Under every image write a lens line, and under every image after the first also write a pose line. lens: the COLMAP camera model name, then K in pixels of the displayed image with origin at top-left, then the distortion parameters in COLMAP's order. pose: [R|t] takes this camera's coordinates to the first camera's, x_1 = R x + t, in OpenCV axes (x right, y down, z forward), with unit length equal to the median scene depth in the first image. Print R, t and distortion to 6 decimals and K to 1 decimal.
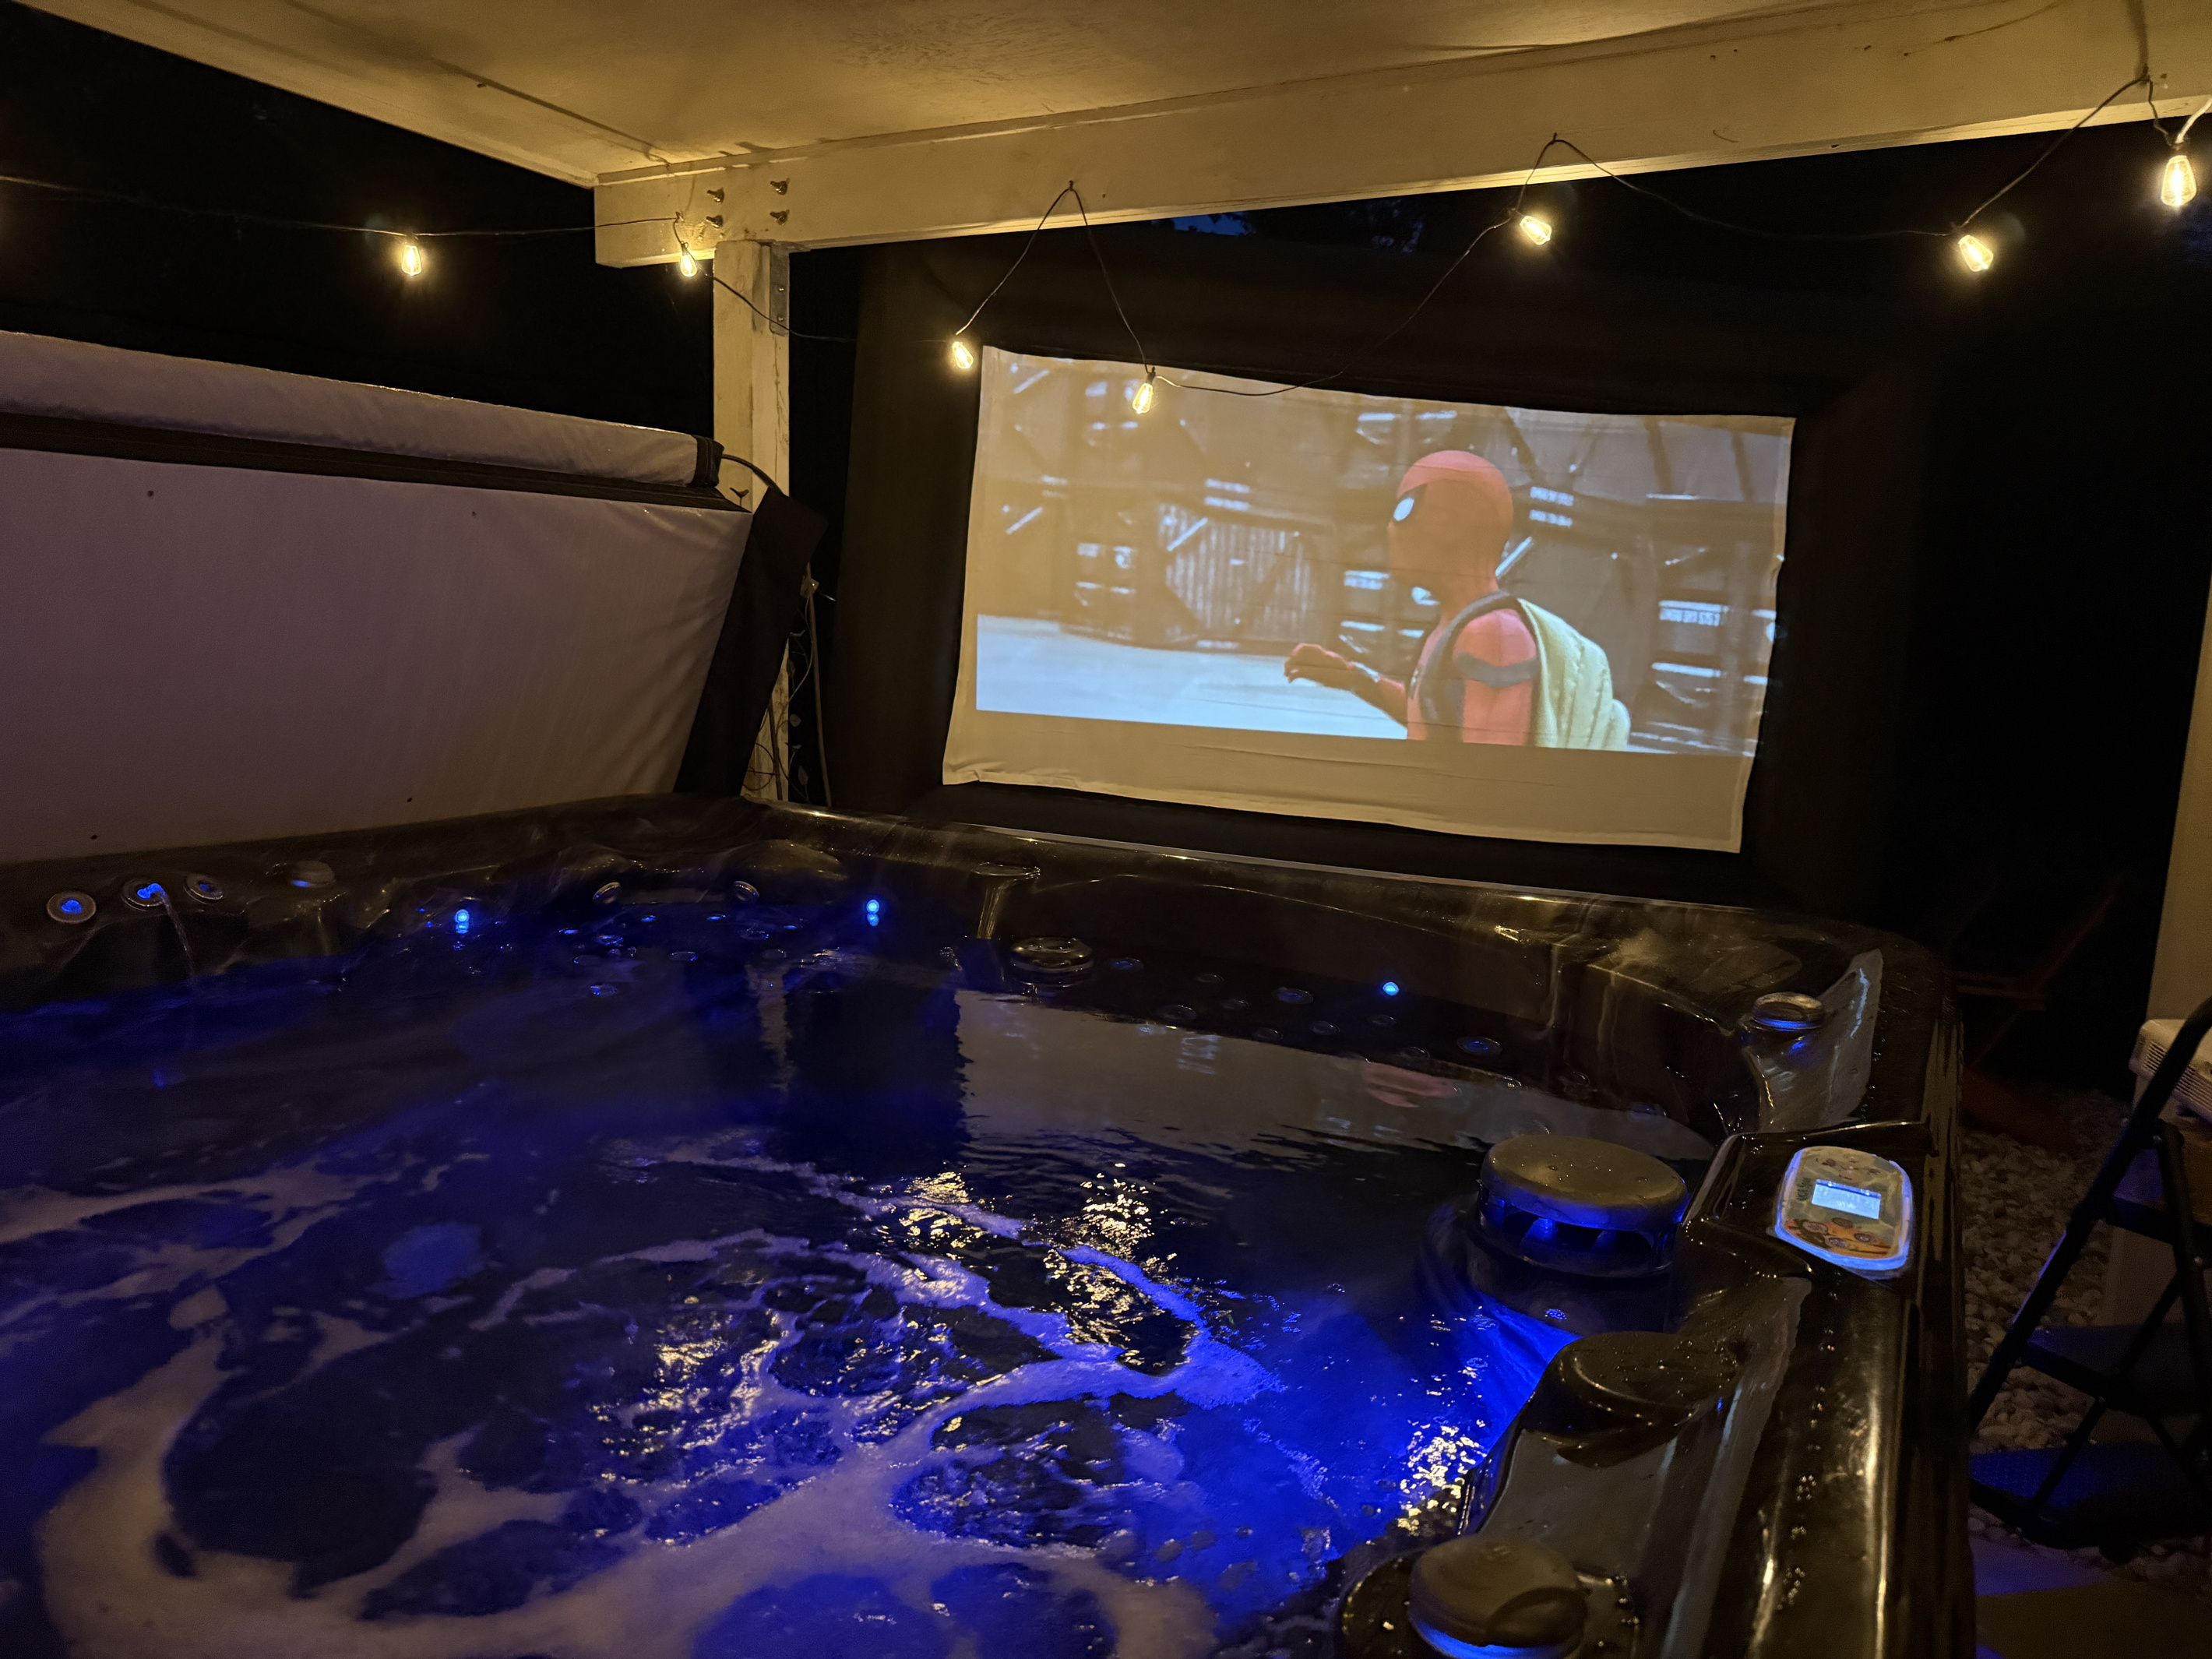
lens RADIAL K [[1561.7, 0, 1104.7], [0, 1561.7, 838.0], [0, 0, 1]] dist [-0.000382, -0.008428]
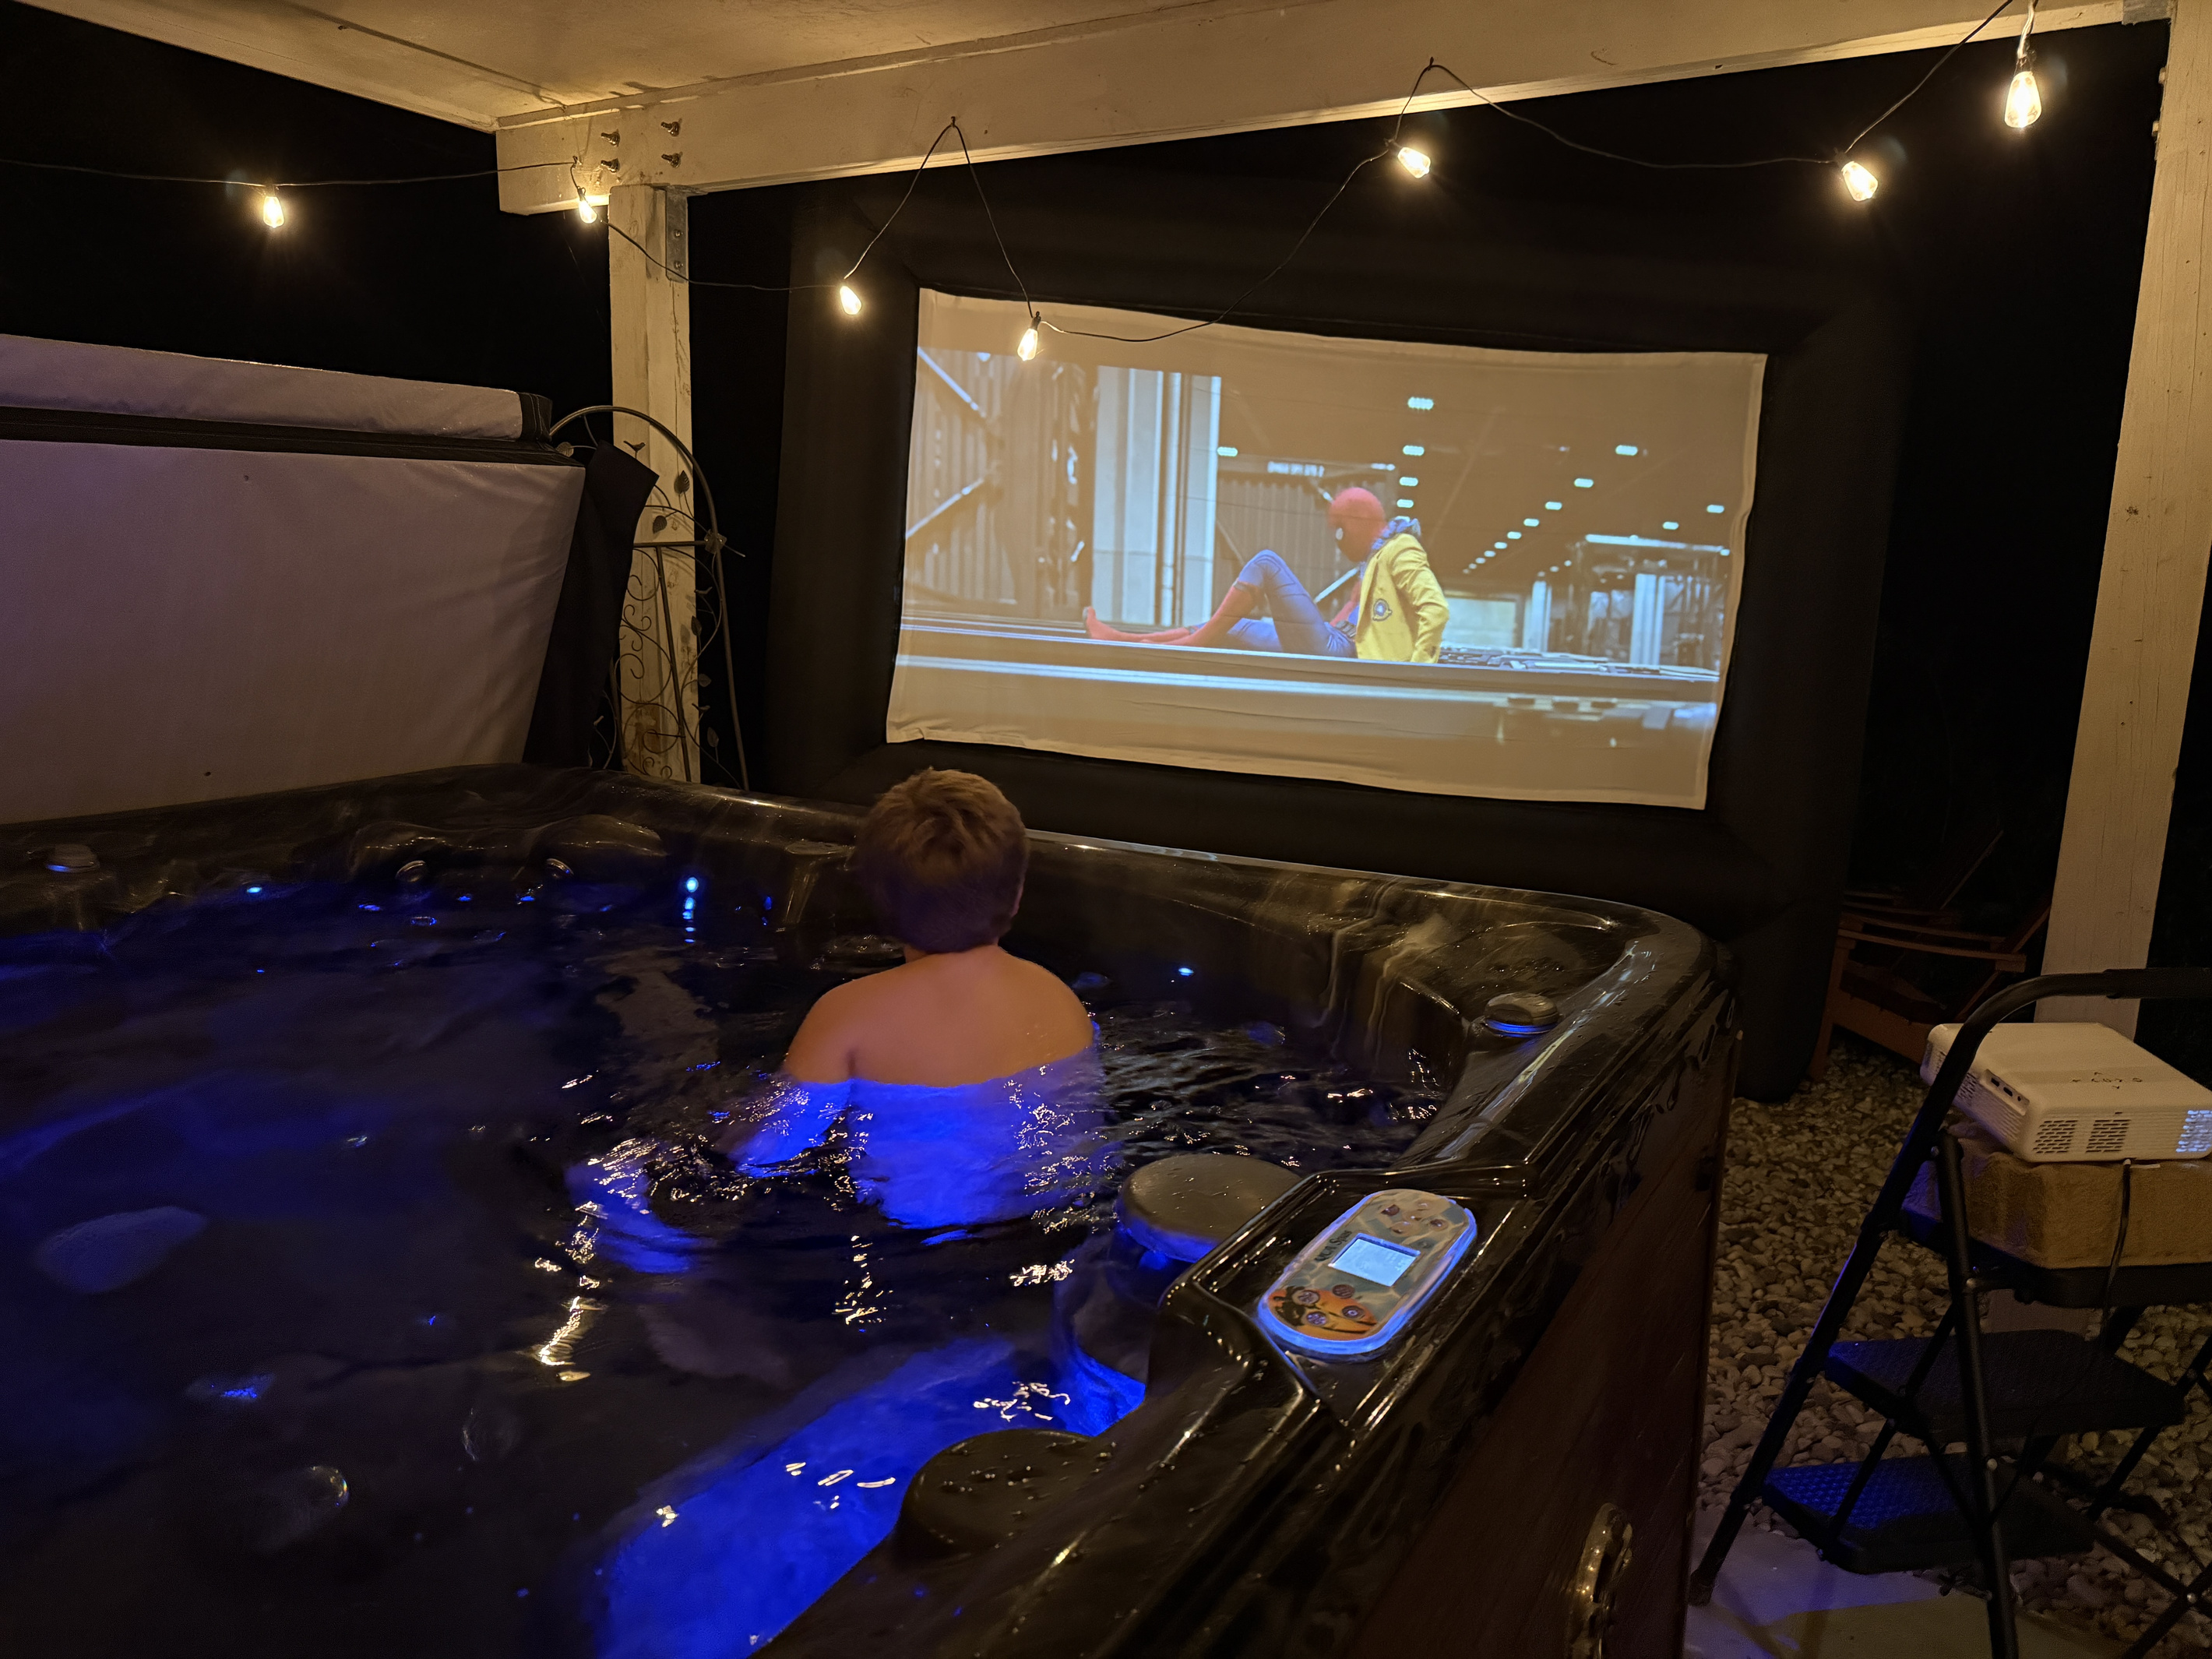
lens RADIAL K [[1575.3, 0, 1106.0], [0, 1575.3, 829.5], [0, 0, 1]] dist [-0.006873, -0.006925]
pose [[0.999620, -0.003782, -0.027294, 0.097549], [0.004559, 0.999585, 0.028453, -0.011751], [0.027175, -0.028567, 0.999222, 0.028246]]
